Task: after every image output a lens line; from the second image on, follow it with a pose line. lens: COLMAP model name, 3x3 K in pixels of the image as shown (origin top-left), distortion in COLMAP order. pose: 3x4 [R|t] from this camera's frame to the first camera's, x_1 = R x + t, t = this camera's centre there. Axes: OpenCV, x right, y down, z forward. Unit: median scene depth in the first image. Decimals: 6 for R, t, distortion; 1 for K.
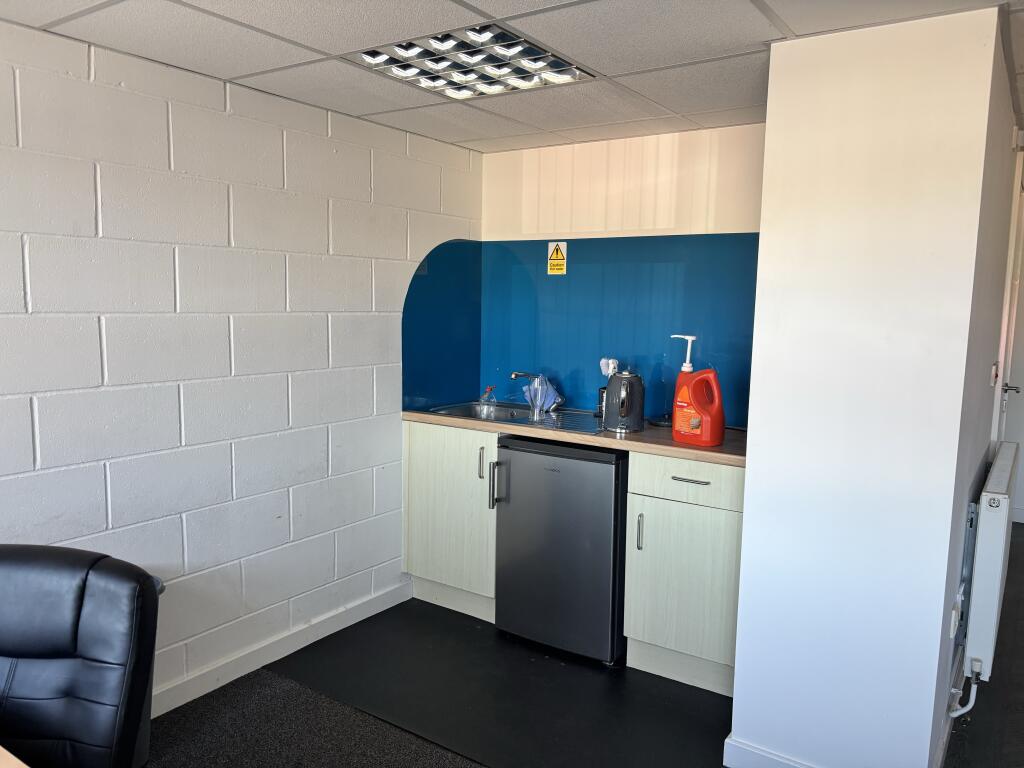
lens RADIAL K [[771.8, 0, 510.3], [0, 771.8, 394.3], [0, 0, 1]] dist [0.044684, -0.053715]
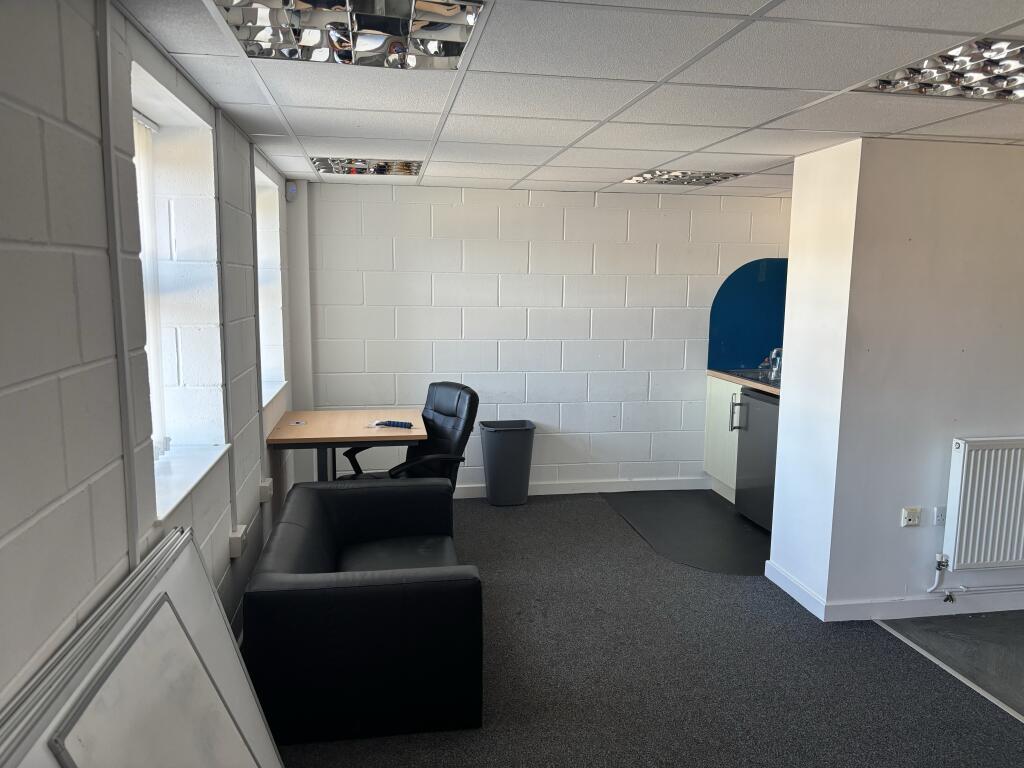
lens RADIAL K [[771.8, 0, 510.3], [0, 771.8, 394.3], [0, 0, 1]] dist [0.044684, -0.053715]
pose [[0.691187, 0.094783, -0.716433, 0.791728], [-0.086718, 0.995077, 0.047985, 0.034986], [0.717454, 0.028961, 0.696004, -0.441667]]
